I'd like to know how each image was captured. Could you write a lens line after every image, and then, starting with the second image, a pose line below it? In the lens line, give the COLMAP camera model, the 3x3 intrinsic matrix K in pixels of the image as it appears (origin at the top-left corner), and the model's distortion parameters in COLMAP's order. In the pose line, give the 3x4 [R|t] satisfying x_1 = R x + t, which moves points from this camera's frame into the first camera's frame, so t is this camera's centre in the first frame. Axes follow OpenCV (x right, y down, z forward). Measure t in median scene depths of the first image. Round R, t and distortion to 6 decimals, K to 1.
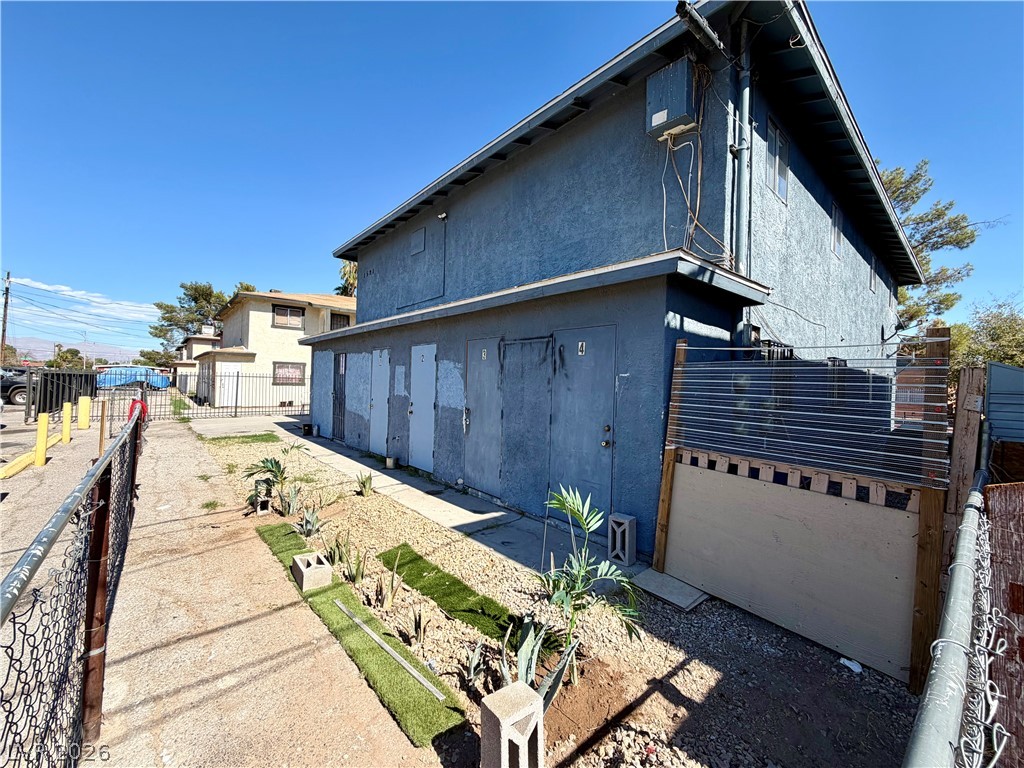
lens RADIAL K [[407.7, 0, 514.2], [0, 407.7, 381.6], [0, 0, 1]] dist [-0.001935, -0.000258]
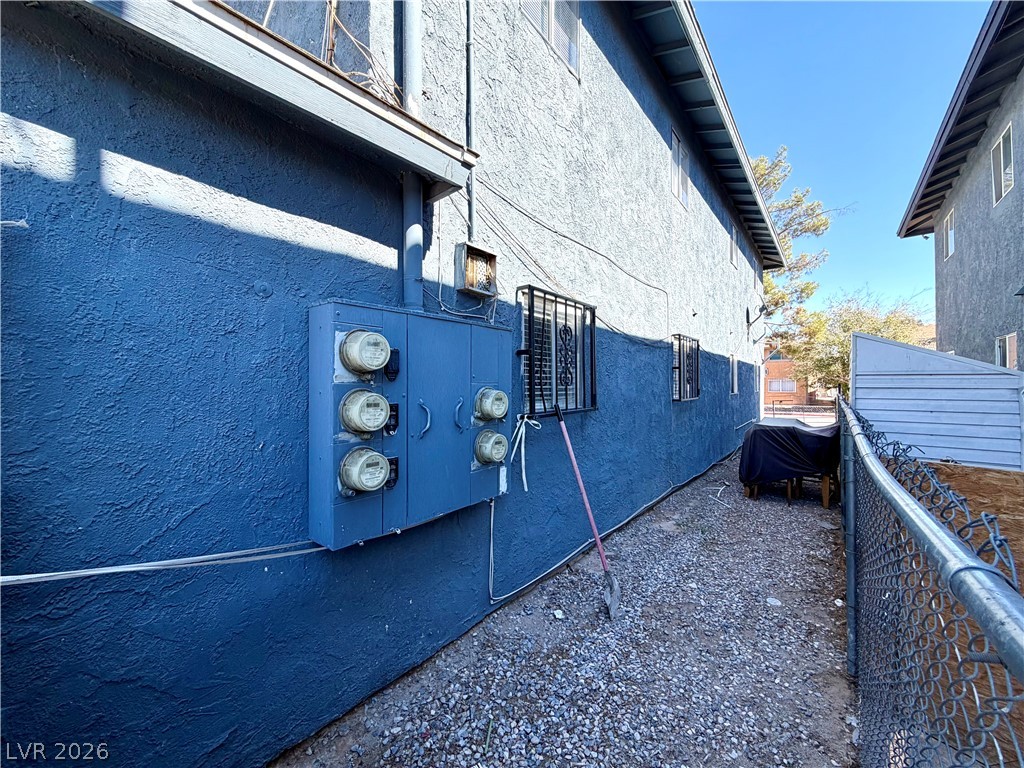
lens RADIAL K [[407.7, 0, 510.5], [0, 407.7, 380.0], [0, 0, 1]] dist [-0.001935, -0.000258]
pose [[0.983109, -0.030449, 0.180468, 0.216494], [0.031552, 0.999497, -0.003243, 0.010962], [-0.180279, 0.008883, 0.983575, 0.202572]]
